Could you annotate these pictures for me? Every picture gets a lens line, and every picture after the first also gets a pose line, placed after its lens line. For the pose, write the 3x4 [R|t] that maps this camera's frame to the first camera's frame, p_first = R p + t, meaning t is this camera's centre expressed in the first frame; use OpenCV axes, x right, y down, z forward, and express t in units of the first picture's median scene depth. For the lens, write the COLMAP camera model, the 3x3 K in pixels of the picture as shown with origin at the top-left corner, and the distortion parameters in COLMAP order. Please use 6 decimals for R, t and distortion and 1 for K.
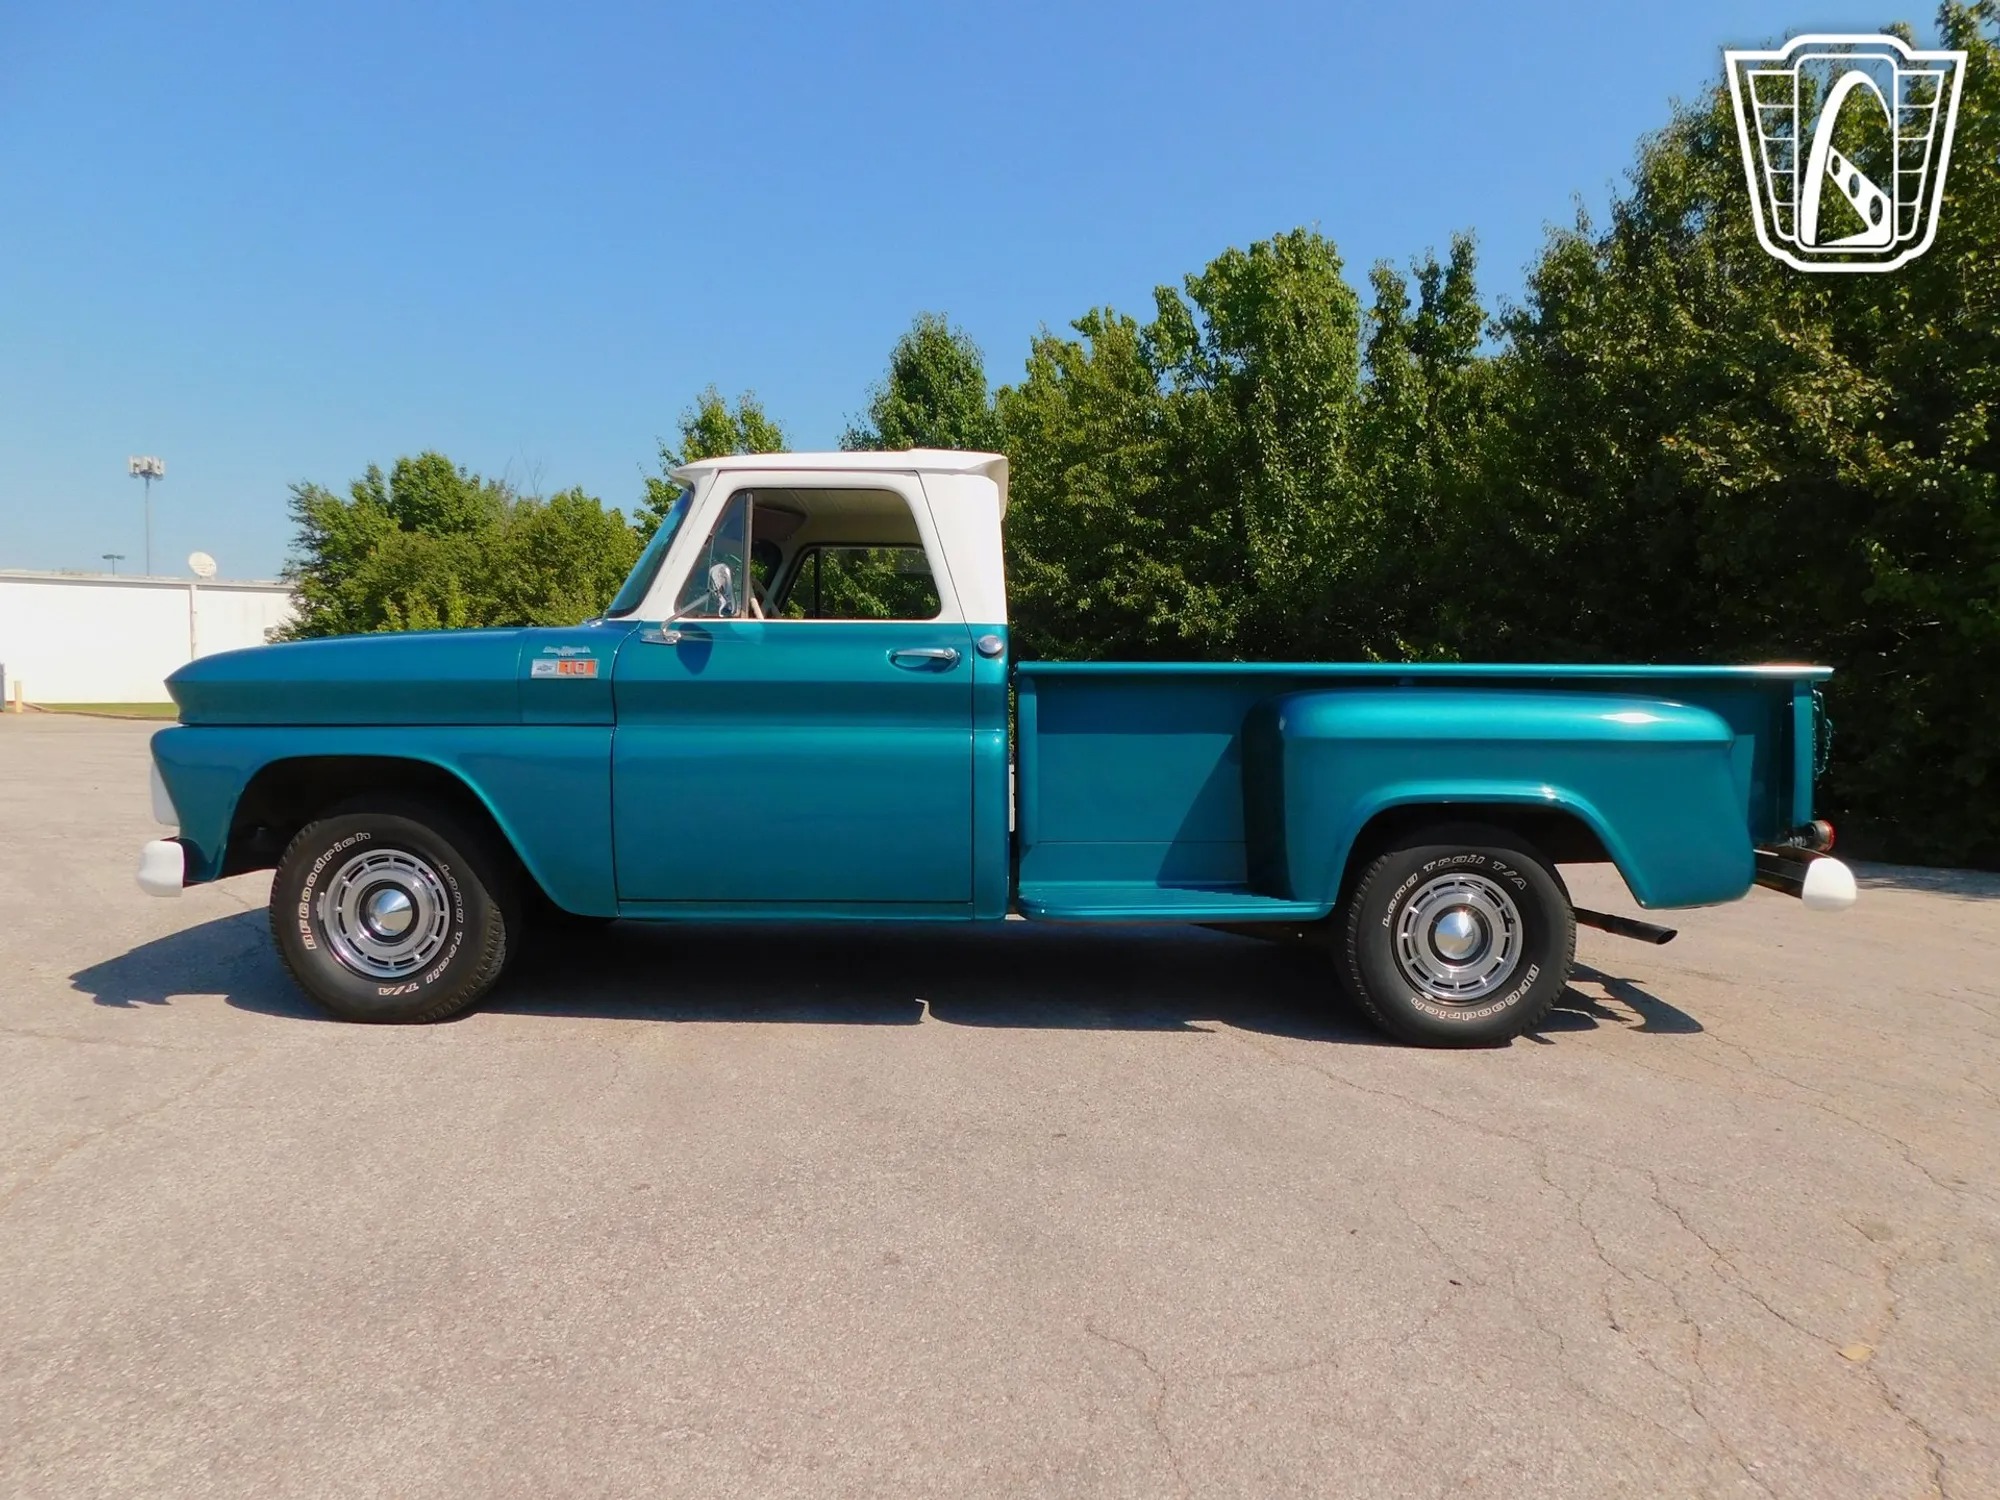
lens RADIAL K [[1326.5, 0, 1005.5], [0, 1326.5, 755.5], [0, 0, 1]] dist [-0.076257, 0.065017]
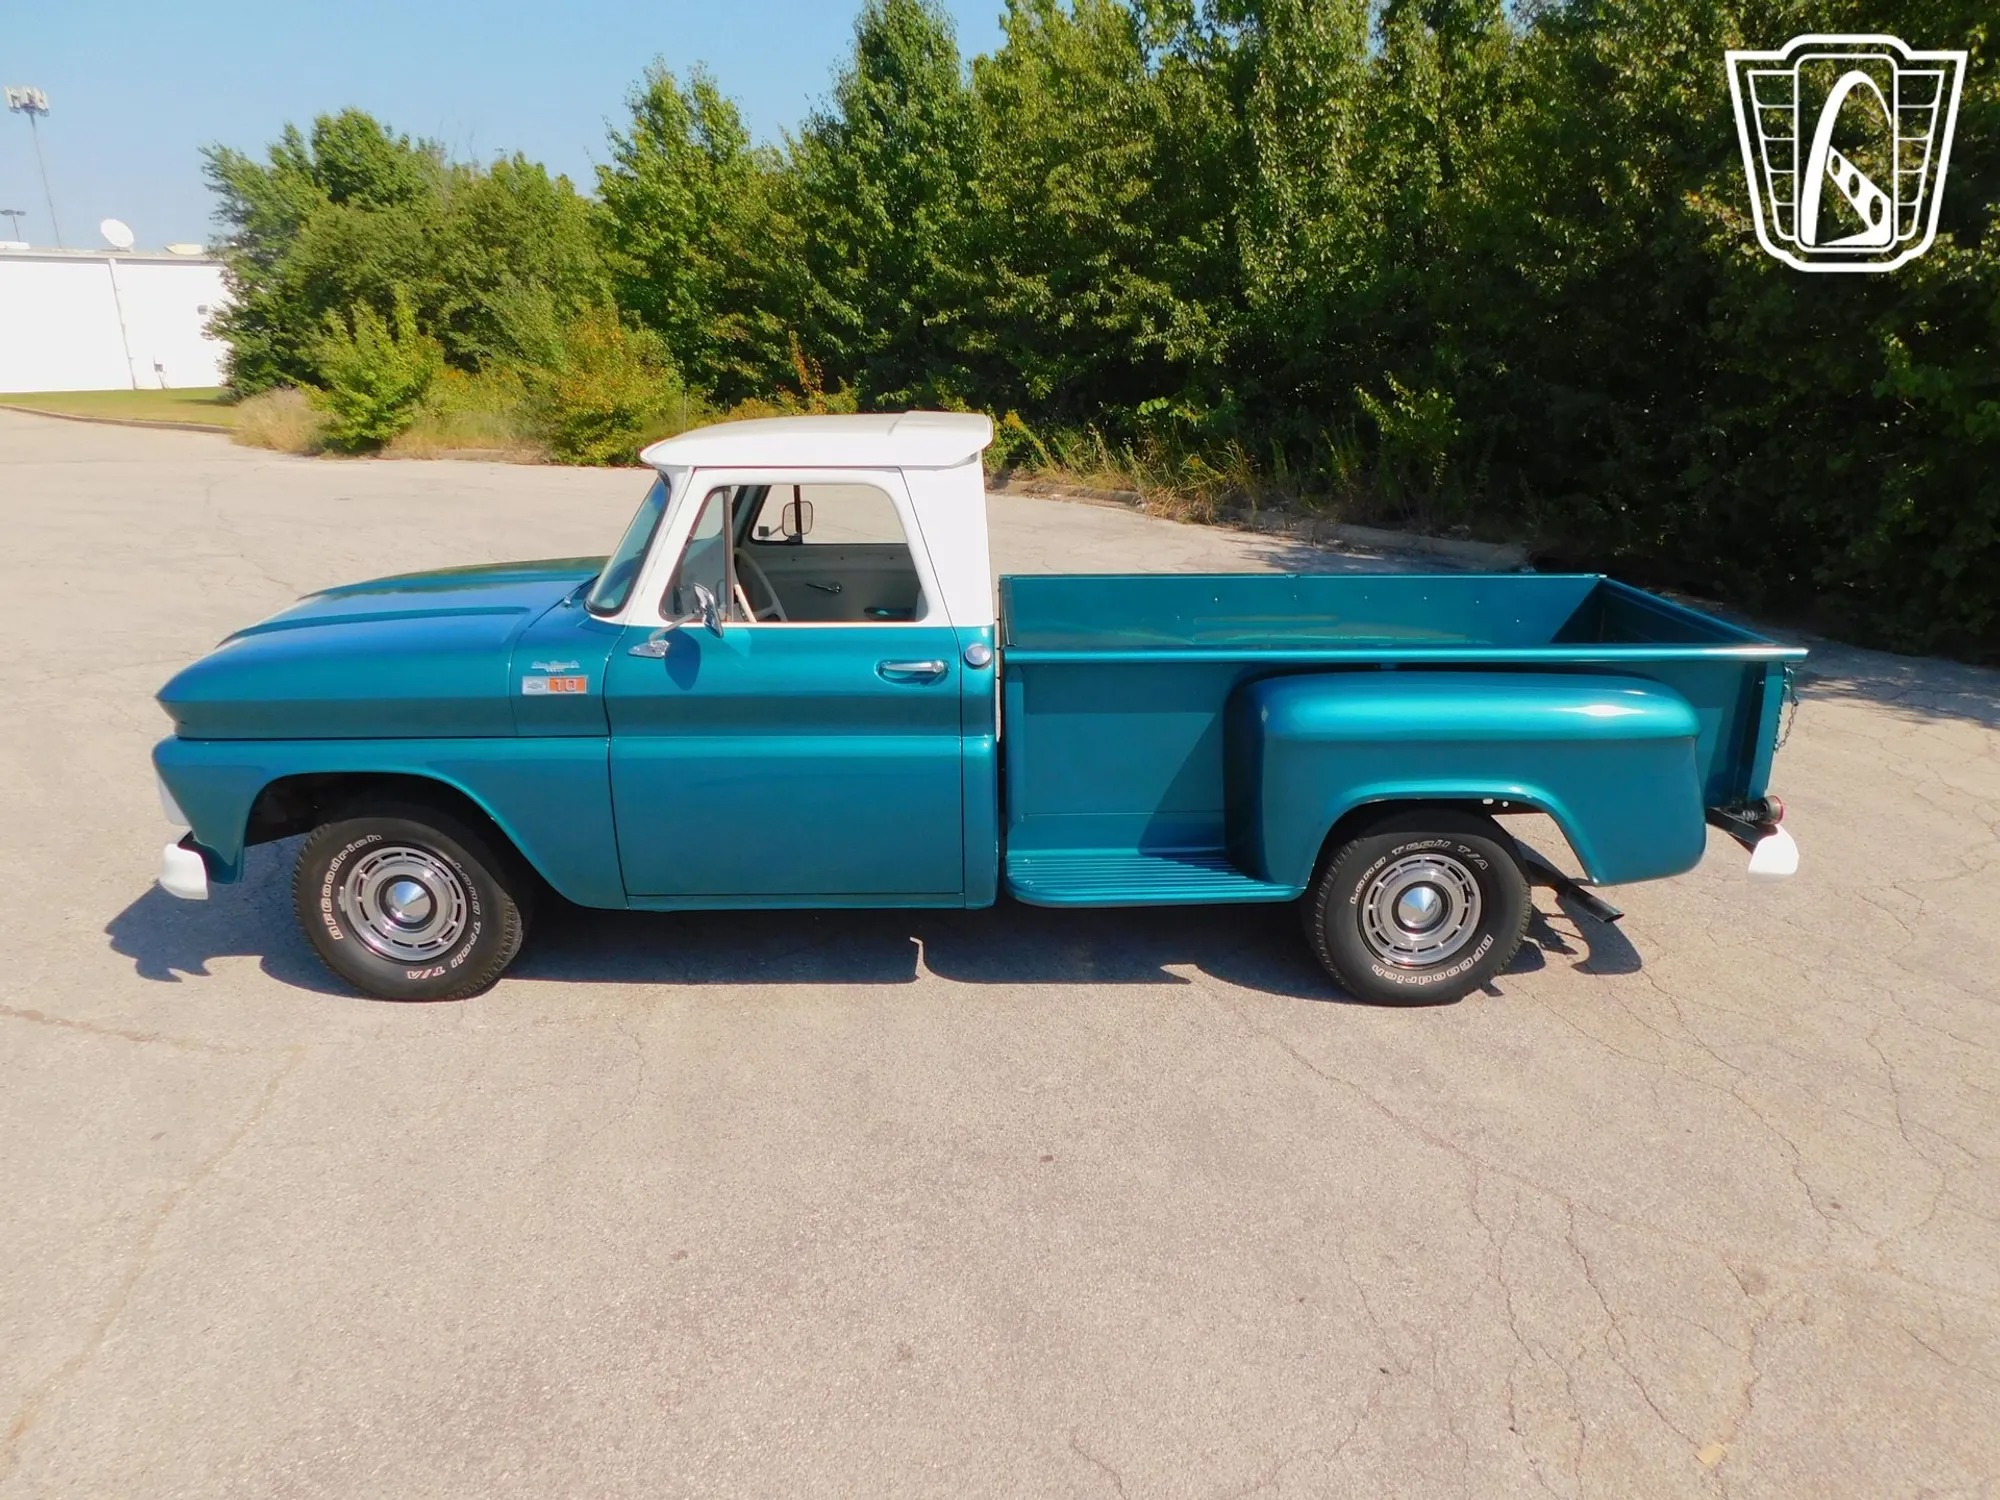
lens RADIAL K [[1326.5, 0, 1005.5], [0, 1326.5, 755.5], [0, 0, 1]] dist [-0.076257, 0.065017]
pose [[0.999851, -0.011471, 0.012891, -0.003176], [0.007759, 0.966125, 0.257957, -0.236738], [-0.015413, -0.257819, 0.966070, 0.006946]]
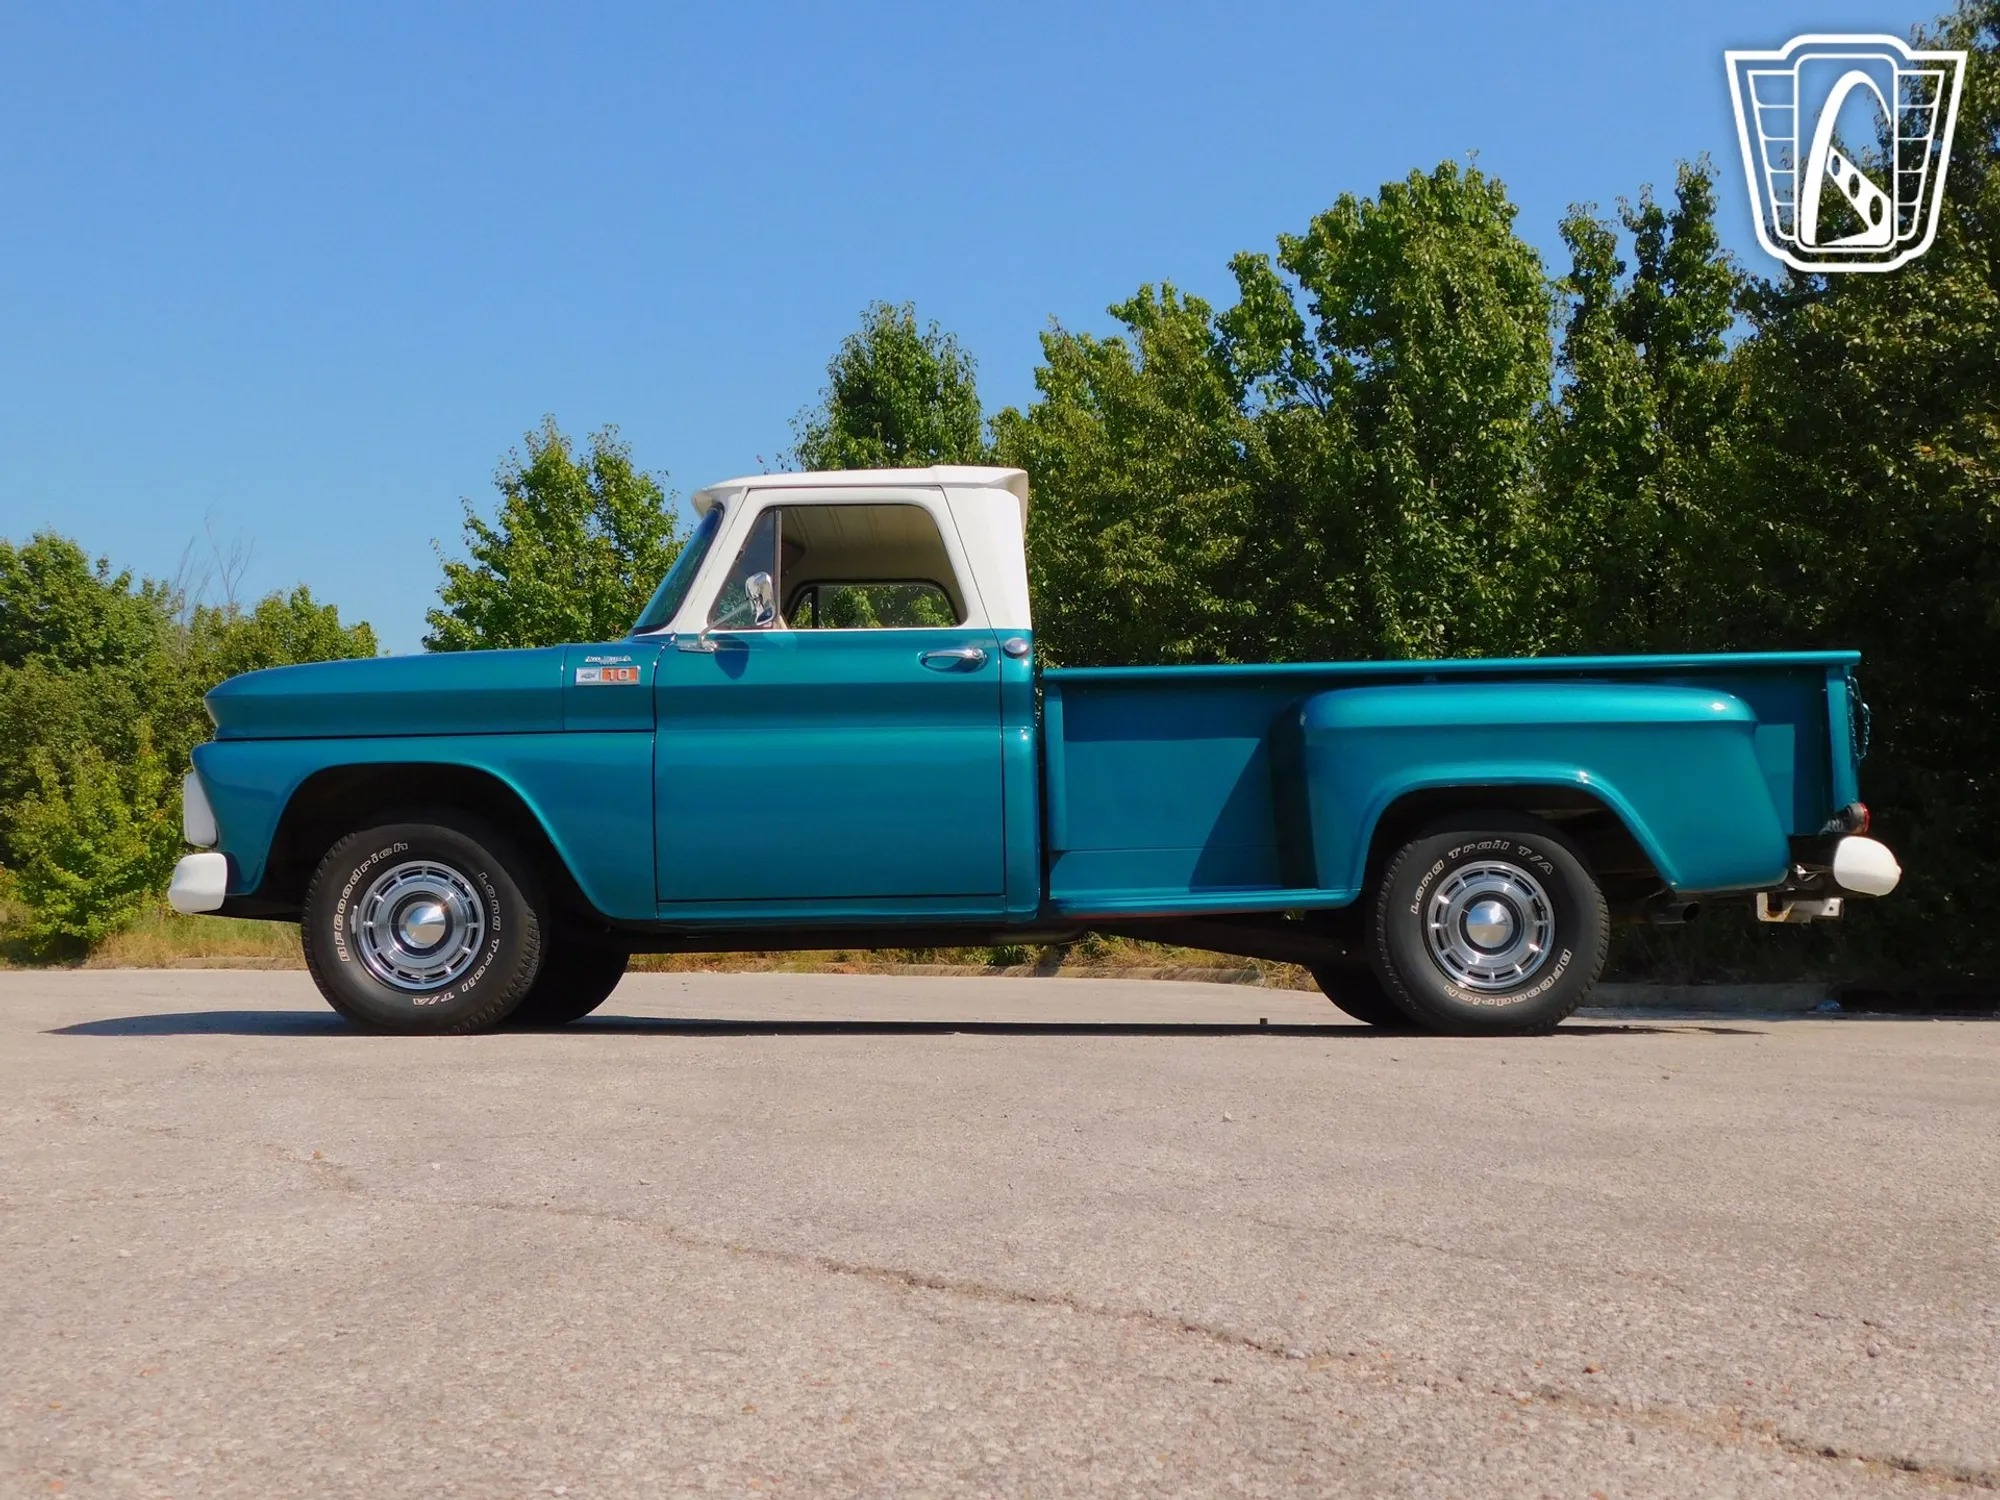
lens RADIAL K [[2422.6, 0, 1000.0], [0, 2422.6, 750.0], [0, 0, 1]] dist [0.006701, 0.013776]
pose [[0.999712, -0.023616, -0.004380, -0.015628], [0.022816, 0.990710, -0.134066, 0.223251], [0.007506, 0.133927, 0.990963, -0.774856]]
